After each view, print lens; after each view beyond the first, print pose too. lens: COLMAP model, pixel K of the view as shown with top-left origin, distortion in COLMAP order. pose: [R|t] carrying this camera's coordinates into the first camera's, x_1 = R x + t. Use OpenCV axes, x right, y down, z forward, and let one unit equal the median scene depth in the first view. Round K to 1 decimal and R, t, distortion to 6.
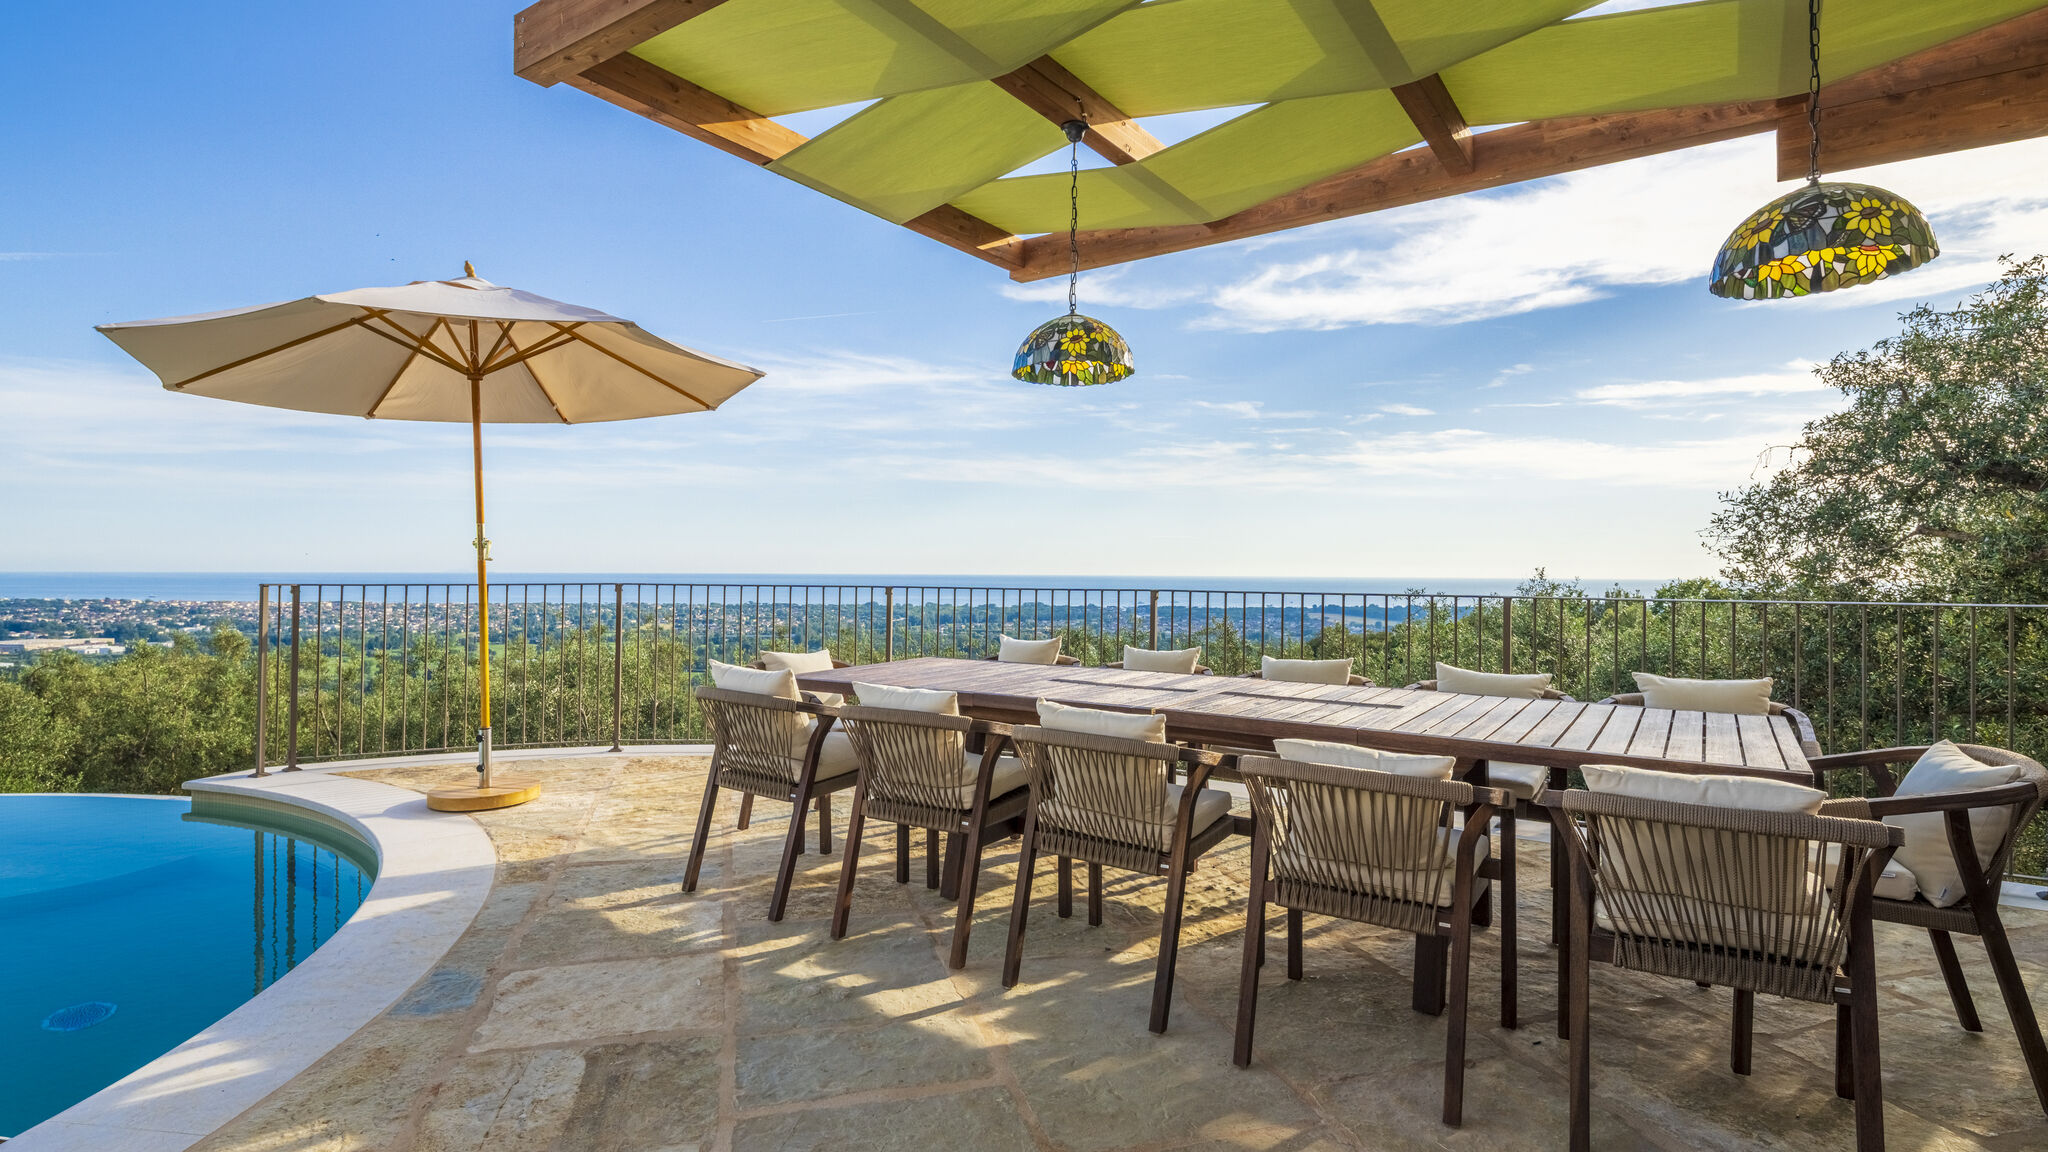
lens RADIAL K [[1015.5, 0, 1020.4], [0, 1015.5, 585.9], [0, 0, 1]] dist [-0.011187, -0.000007]
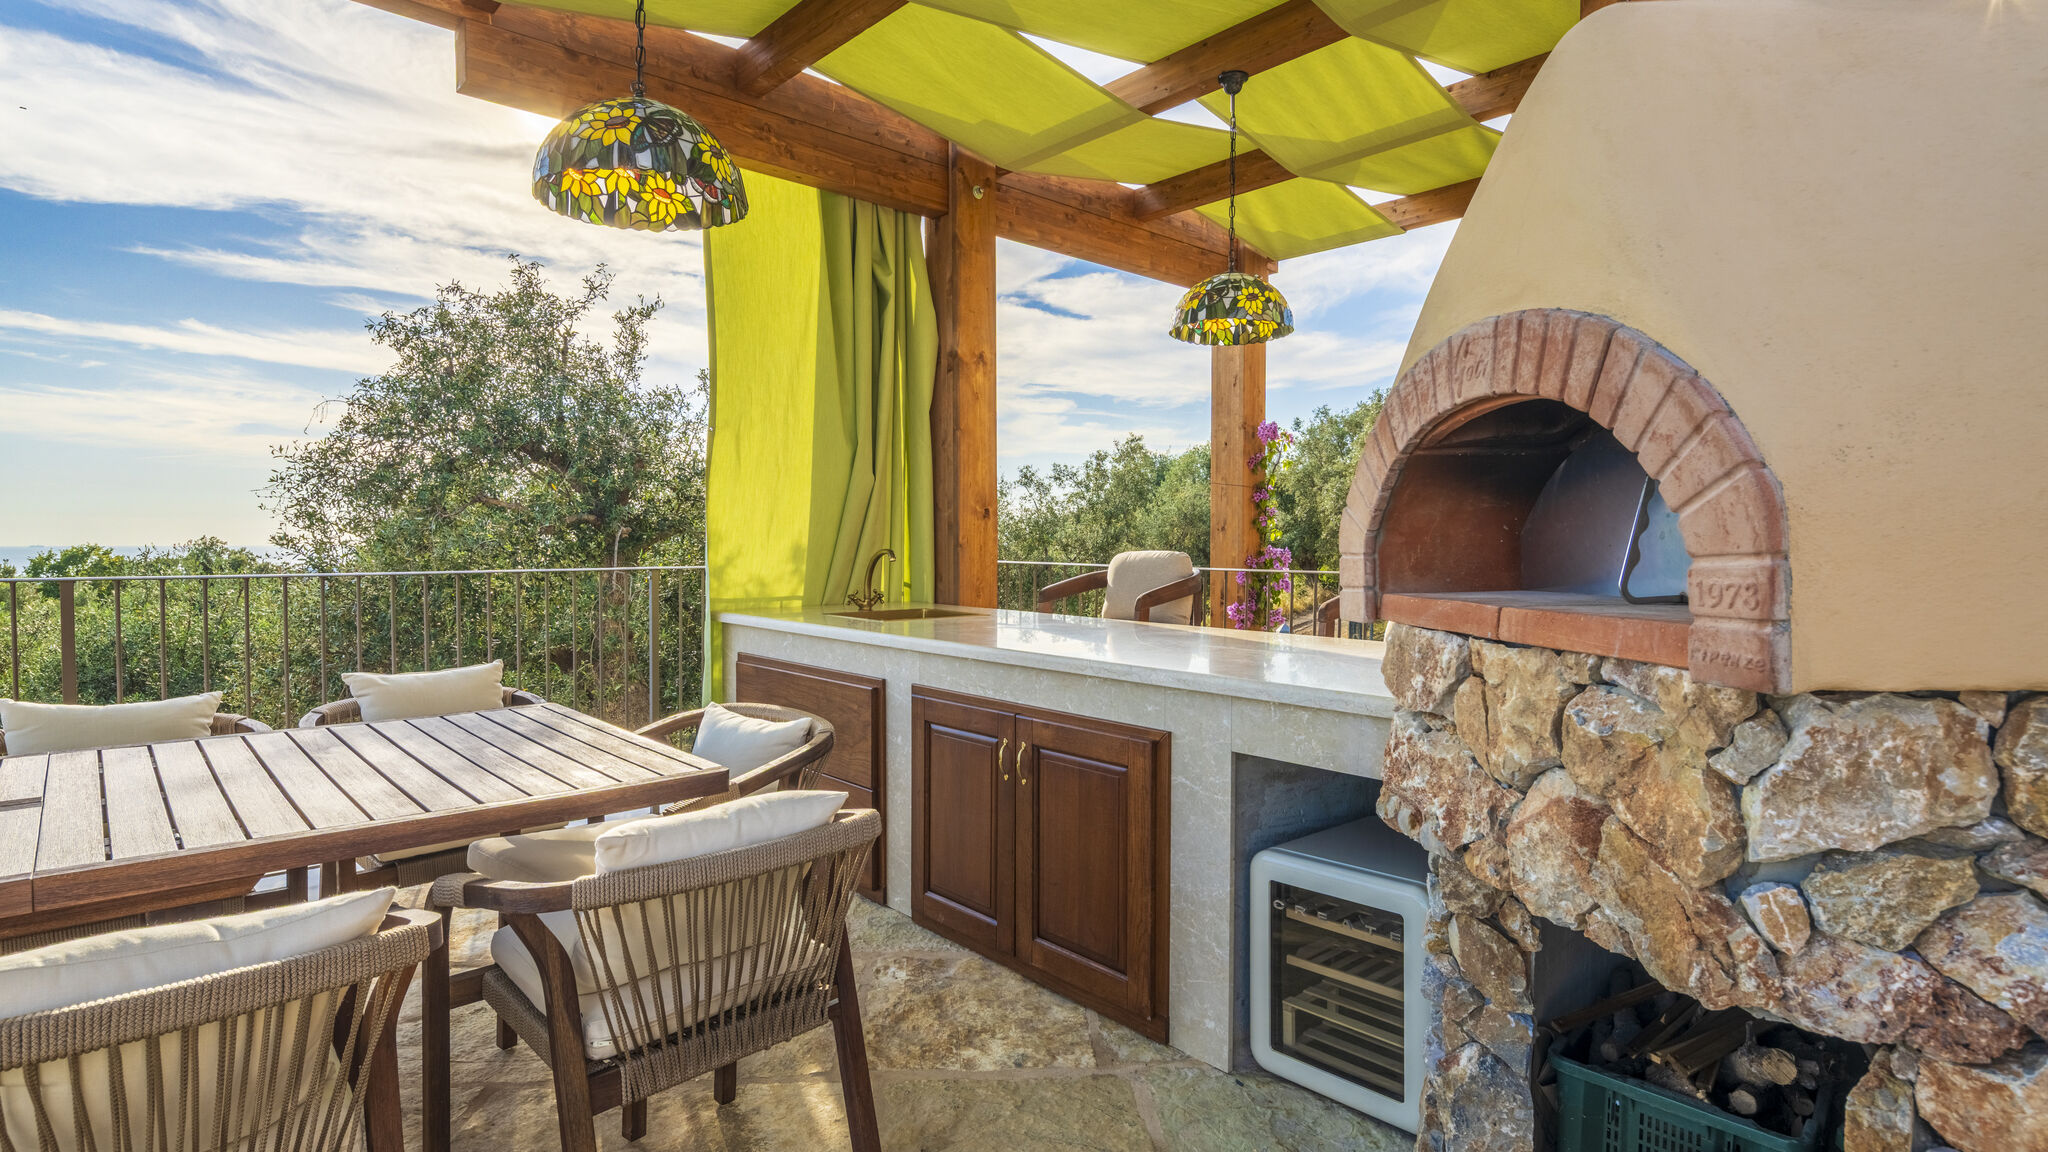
lens RADIAL K [[1015.5, 0, 1025.7], [0, 1015.5, 587.7], [0, 0, 1]] dist [-0.011187, -0.000007]
pose [[0.229213, -0.051837, 0.971995, -0.009404], [0.016874, 0.998642, 0.049279, -0.007798], [-0.973230, 0.005106, 0.229776, 0.348230]]
